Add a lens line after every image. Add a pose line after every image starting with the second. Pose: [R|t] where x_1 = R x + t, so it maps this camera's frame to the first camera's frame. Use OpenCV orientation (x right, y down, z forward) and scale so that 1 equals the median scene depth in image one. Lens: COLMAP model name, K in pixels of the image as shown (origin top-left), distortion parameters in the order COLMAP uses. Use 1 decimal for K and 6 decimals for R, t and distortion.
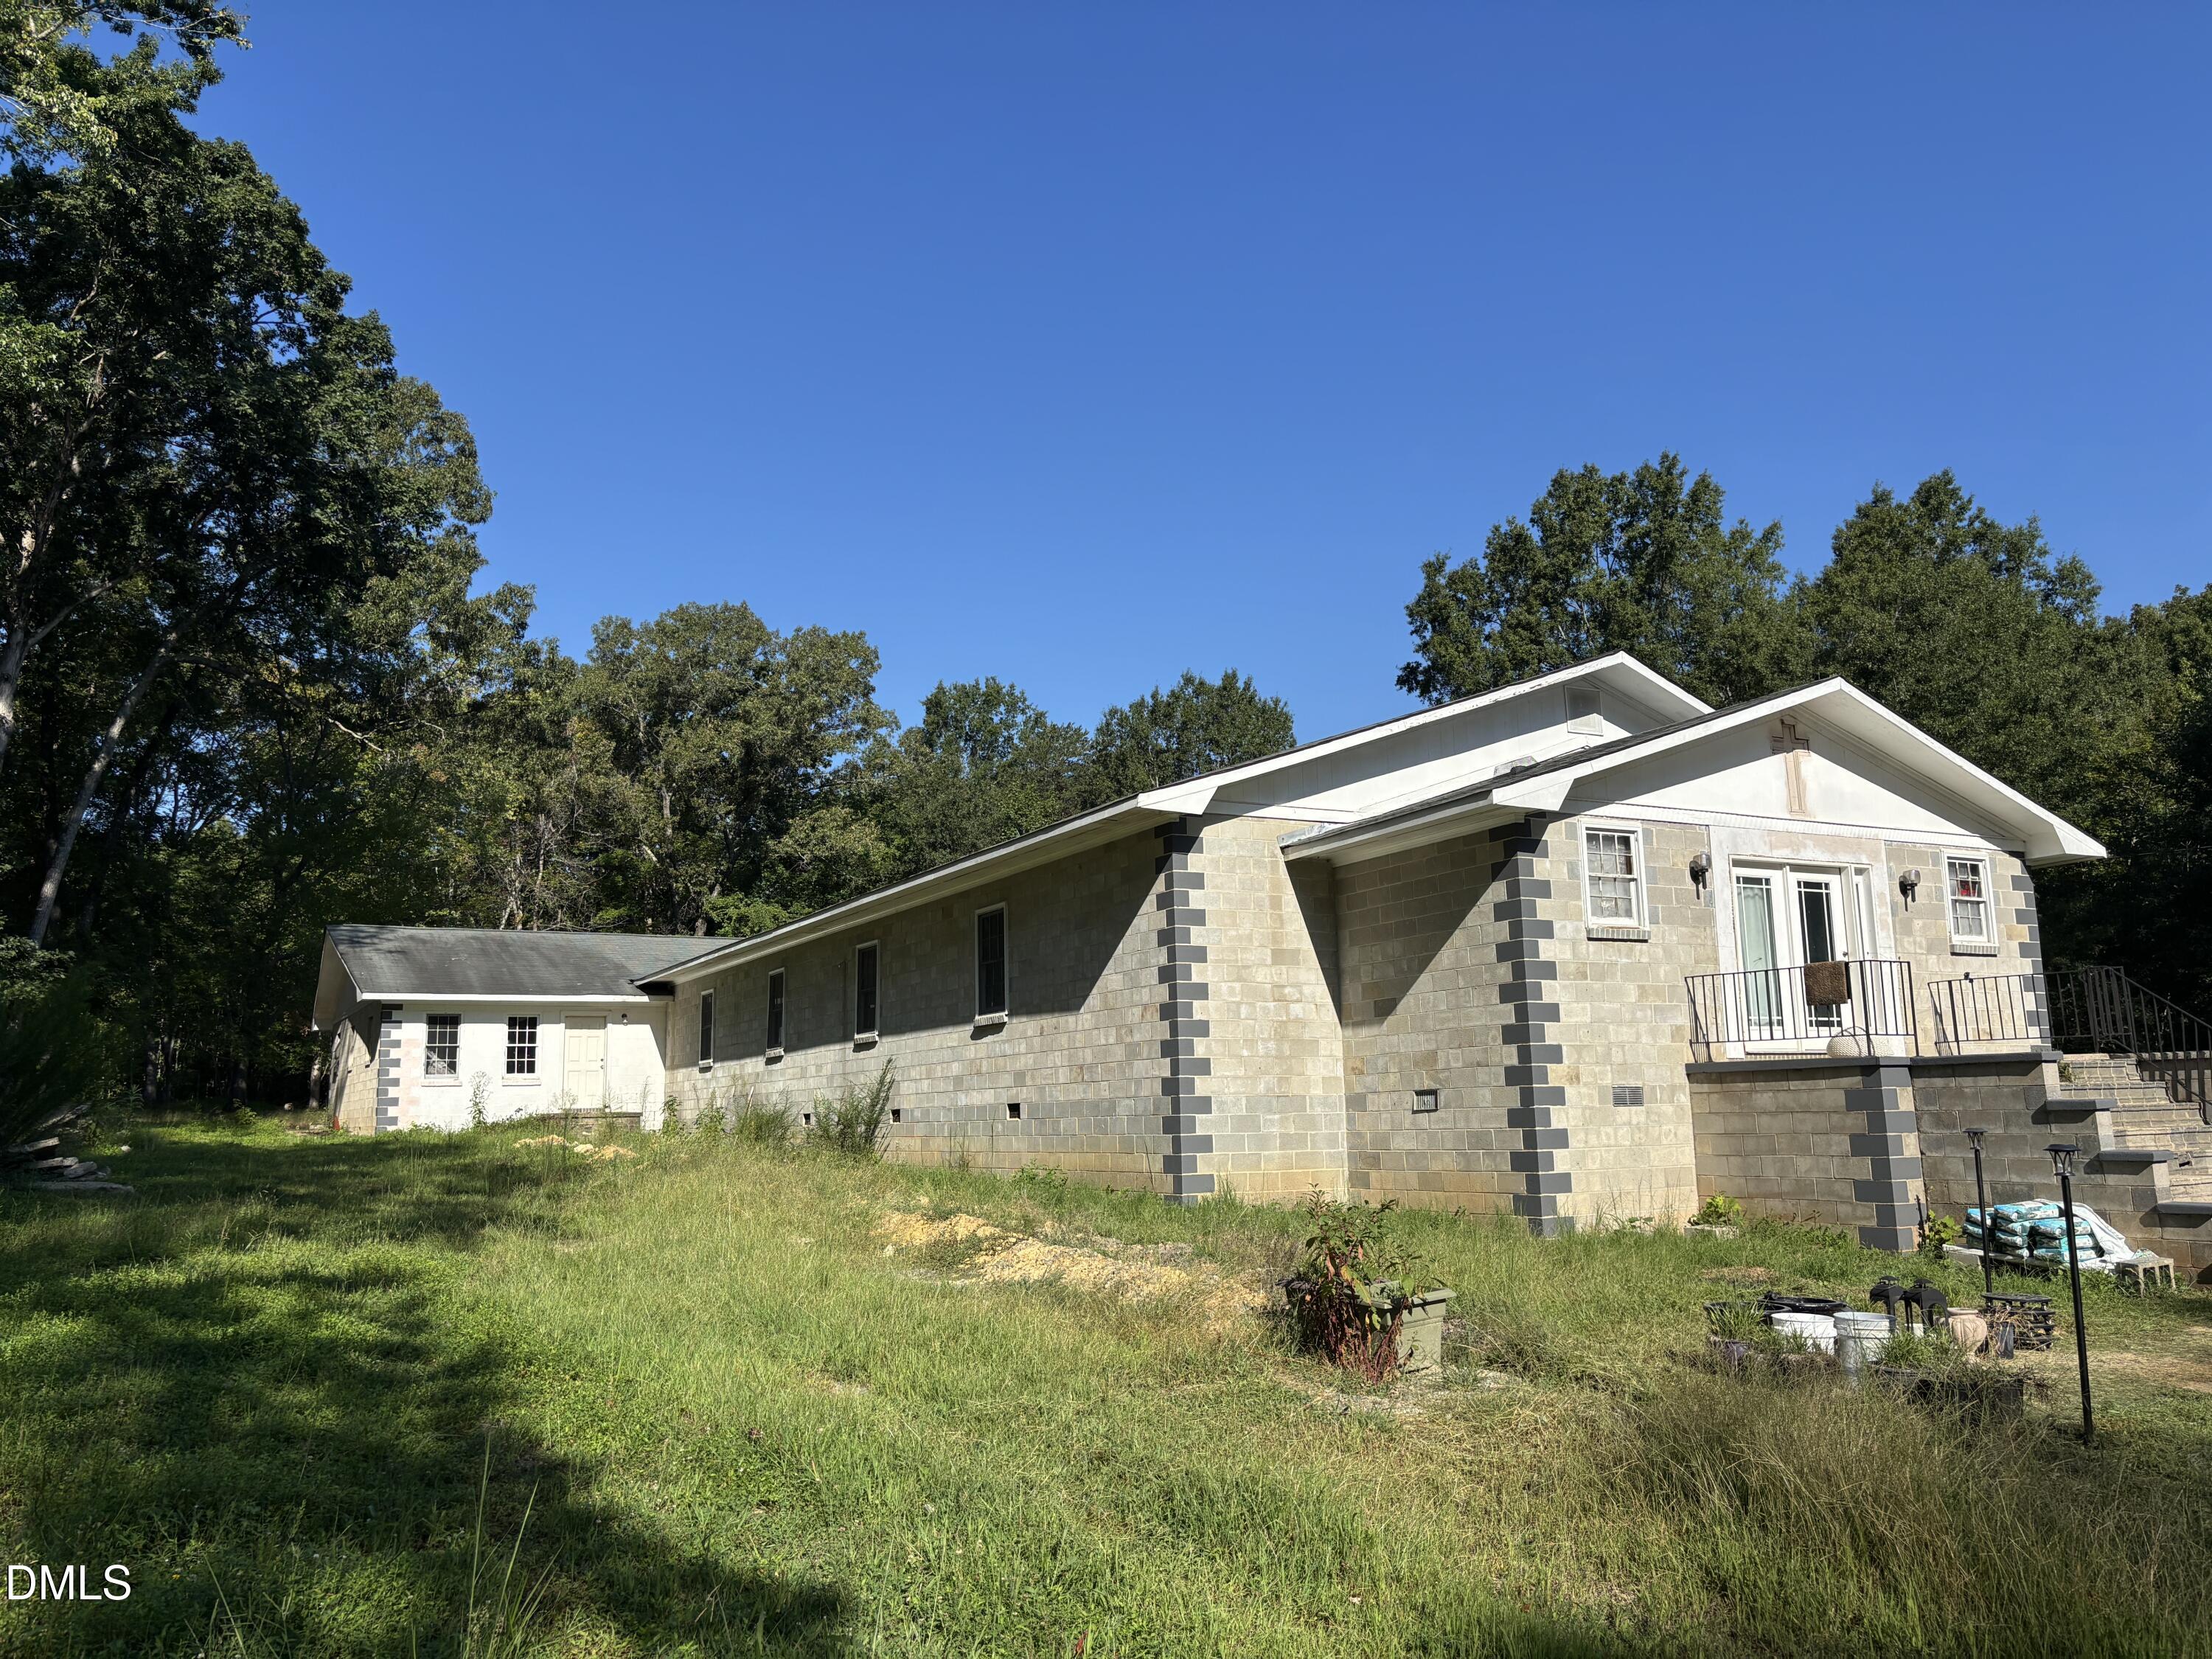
lens RADIAL K [[1649.0, 0, 1106.5], [0, 1649.0, 836.8], [0, 0, 1]] dist [0.088946, -0.119173]
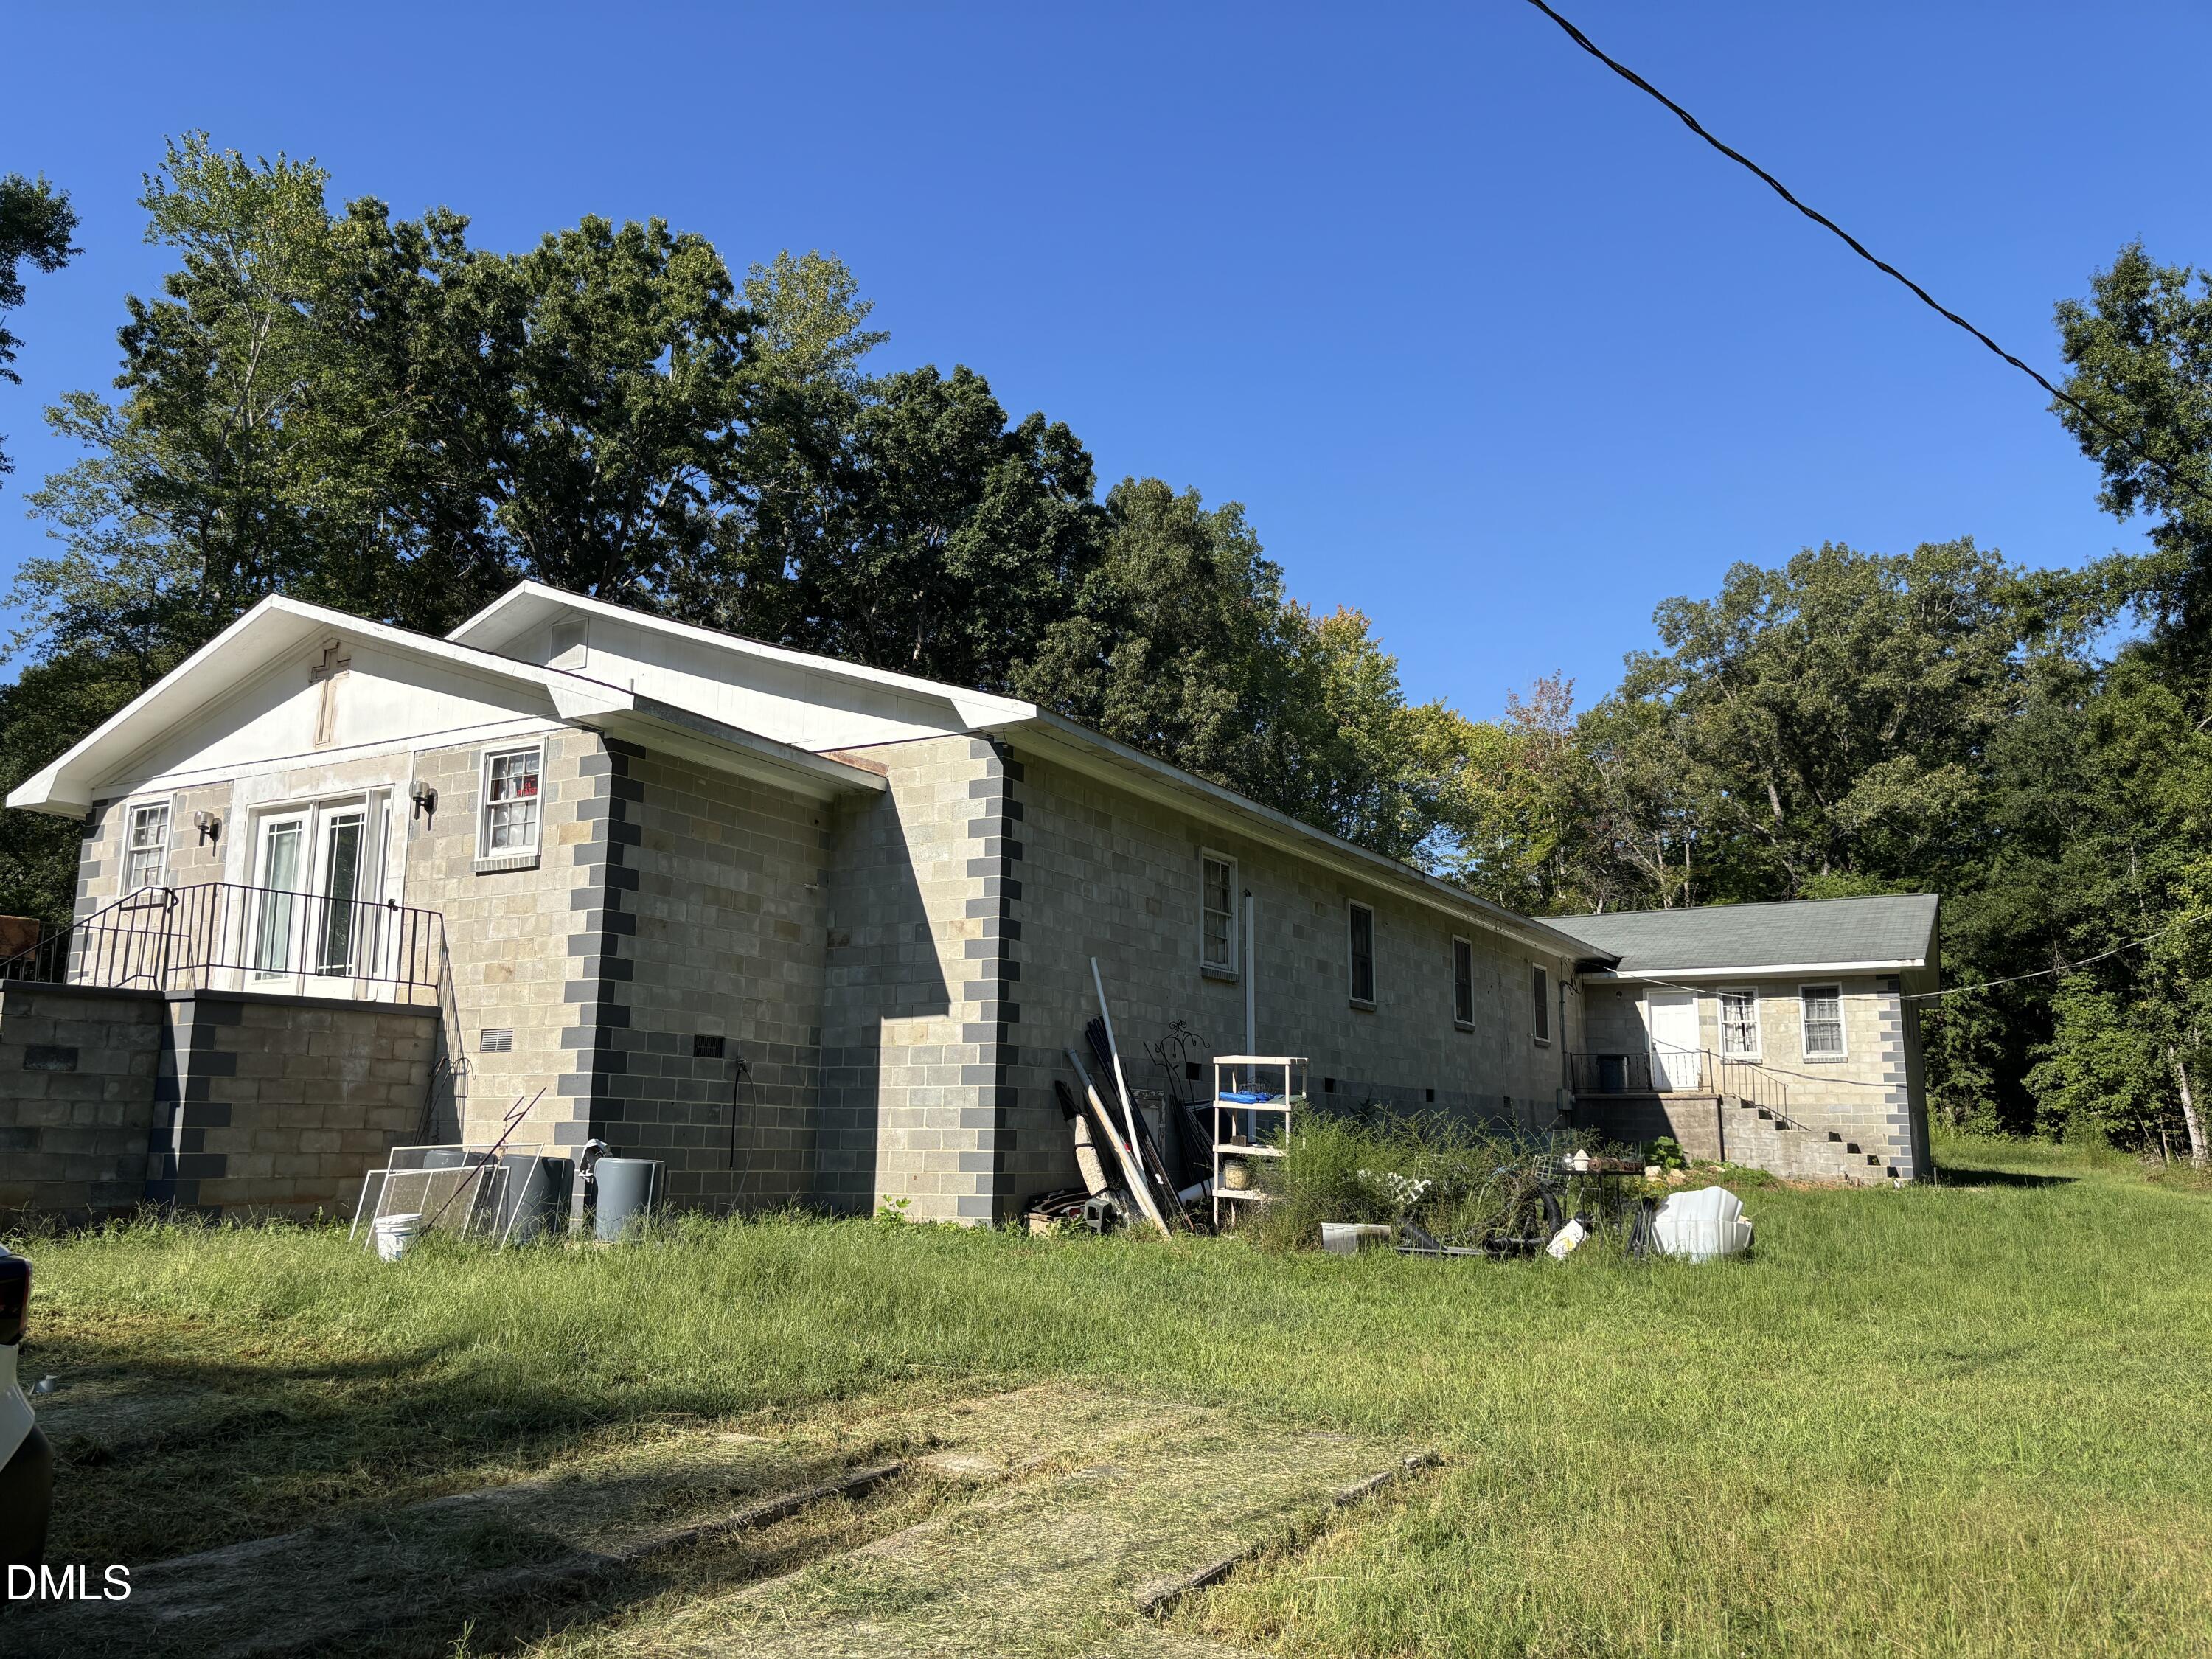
lens RADIAL K [[1649.0, 0, 1106.5], [0, 1649.0, 836.8], [0, 0, 1]] dist [0.088946, -0.119173]
pose [[0.521437, -0.116610, -0.845284, 1.388181], [0.125808, 0.990298, -0.059007, 0.142265], [0.843964, -0.075575, 0.531048, 0.859951]]
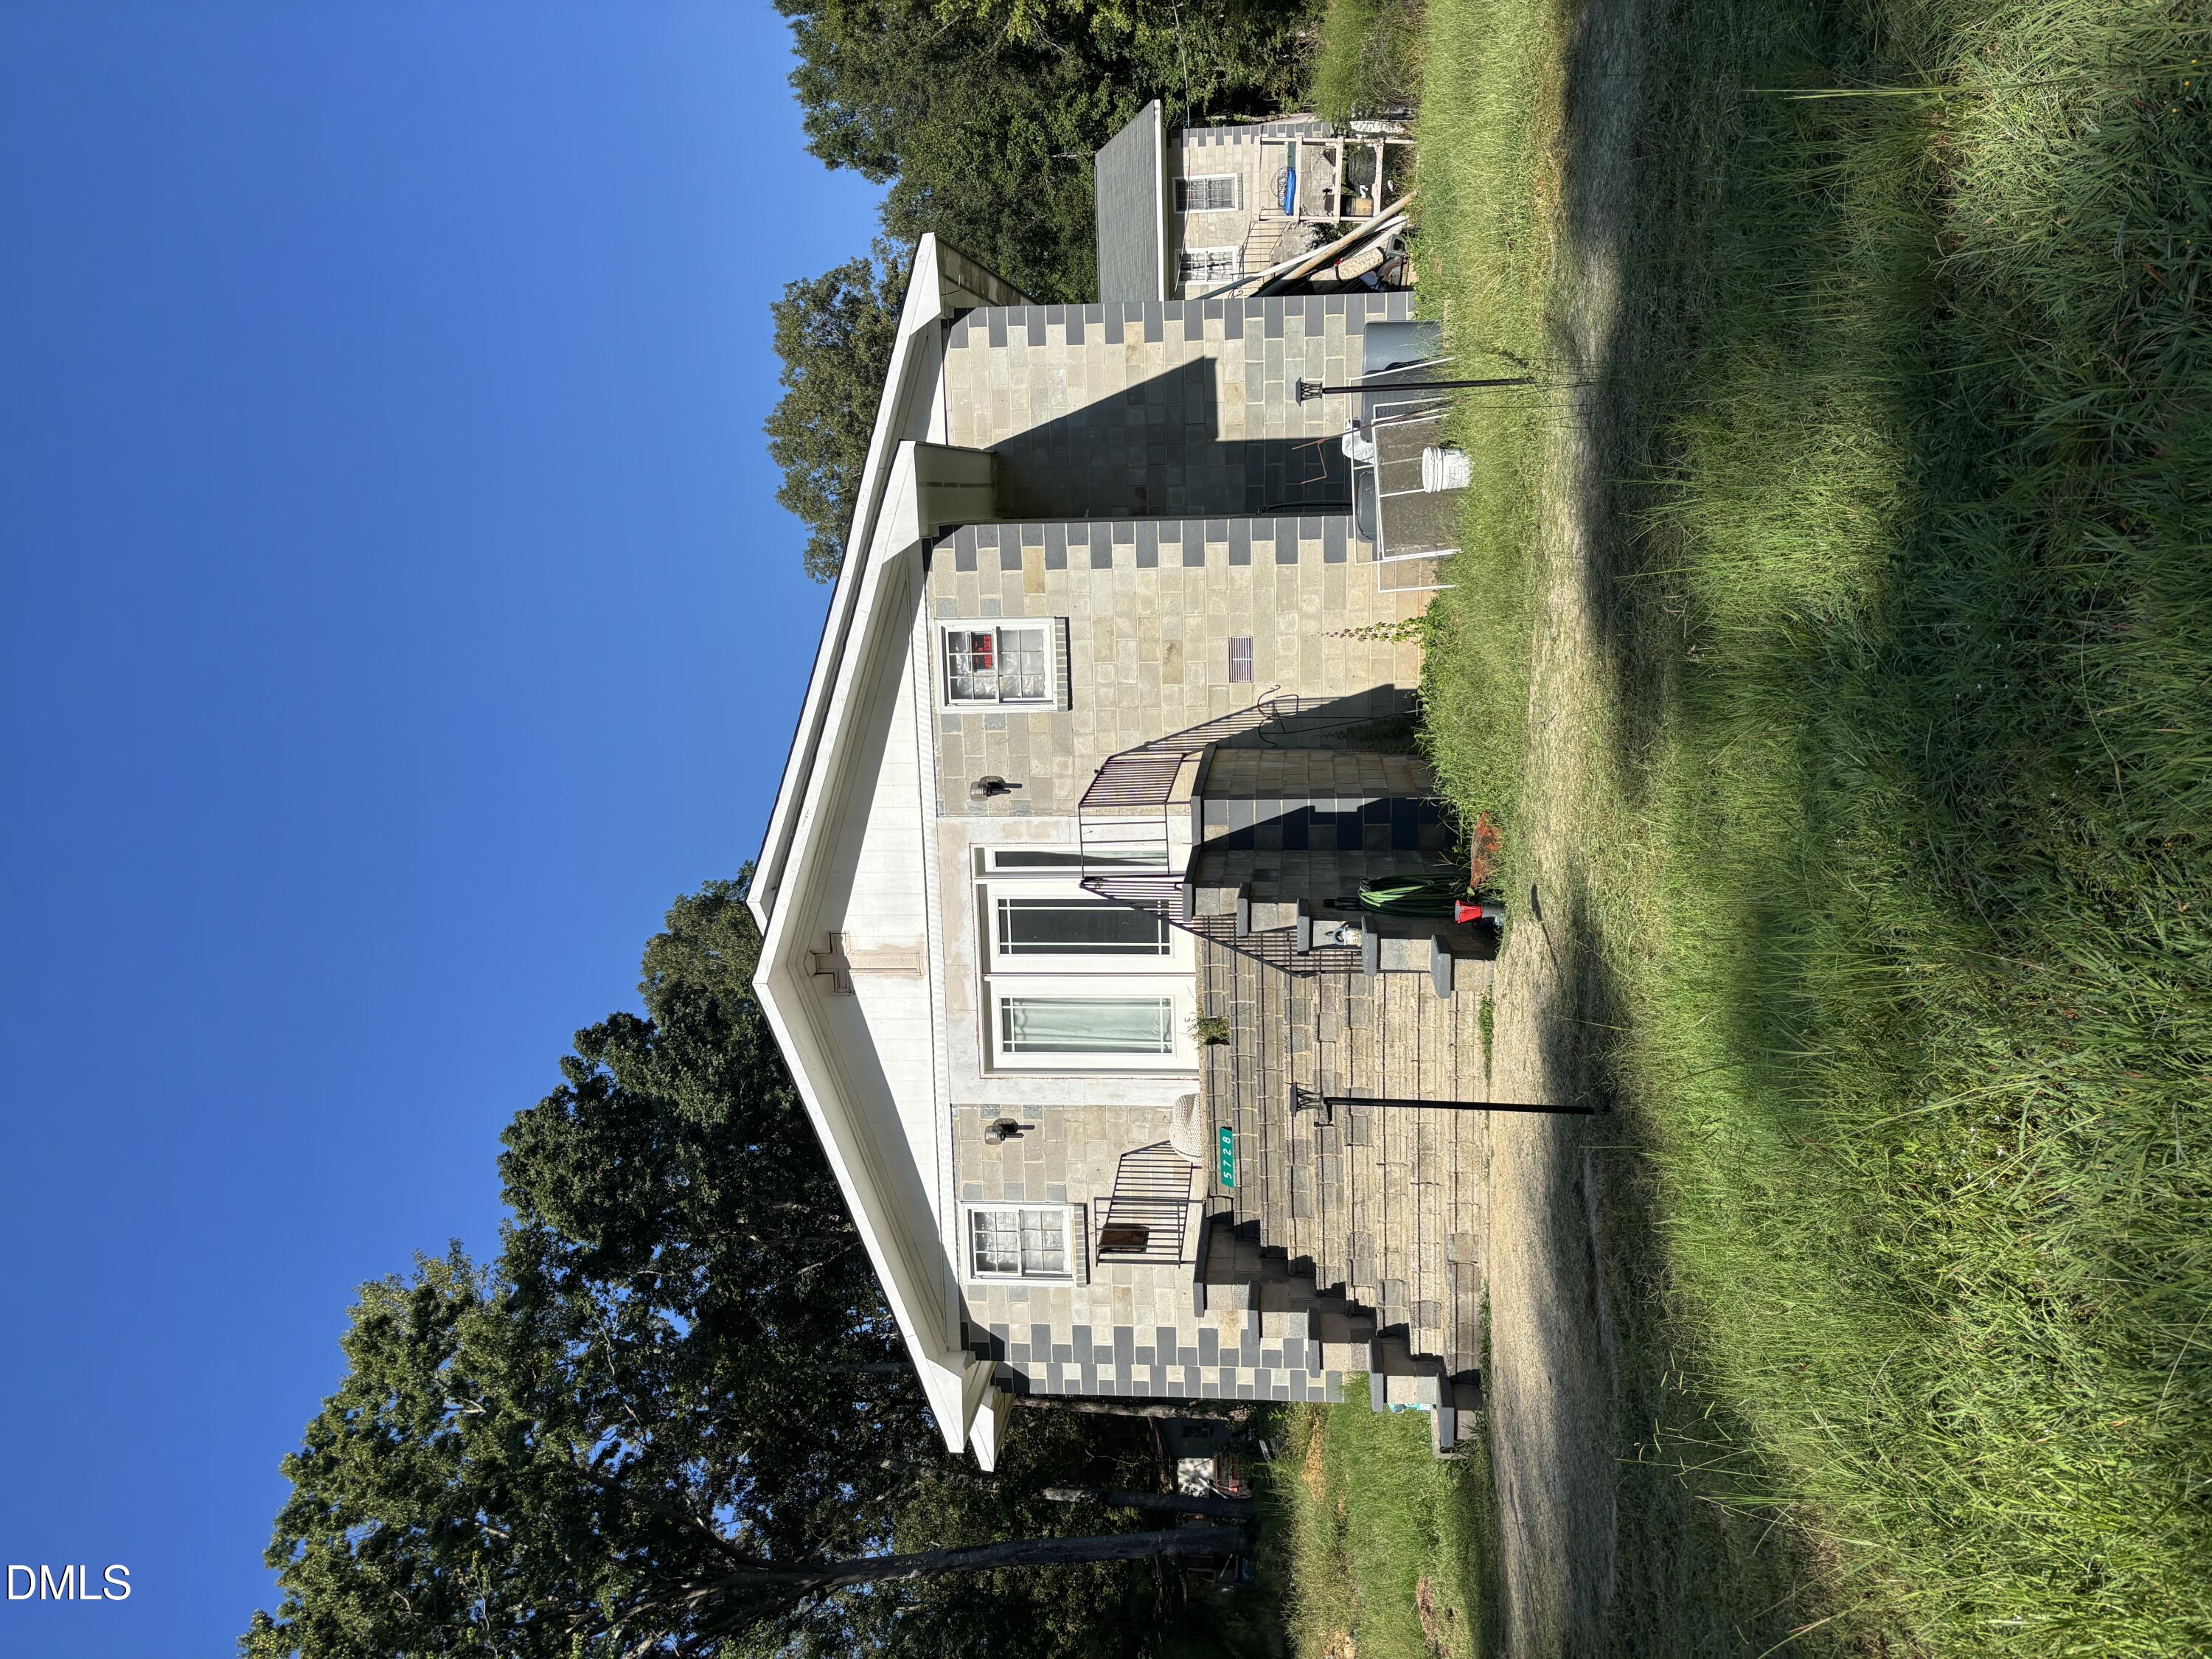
lens RADIAL K [[1649.0, 0, 1106.5], [0, 1649.0, 836.8], [0, 0, 1]] dist [0.088946, -0.119173]
pose [[-0.048102, -0.754949, -0.654017, 0.997359], [0.994701, -0.095767, 0.037388, 0.054247], [-0.090859, -0.648753, 0.755556, 0.390112]]
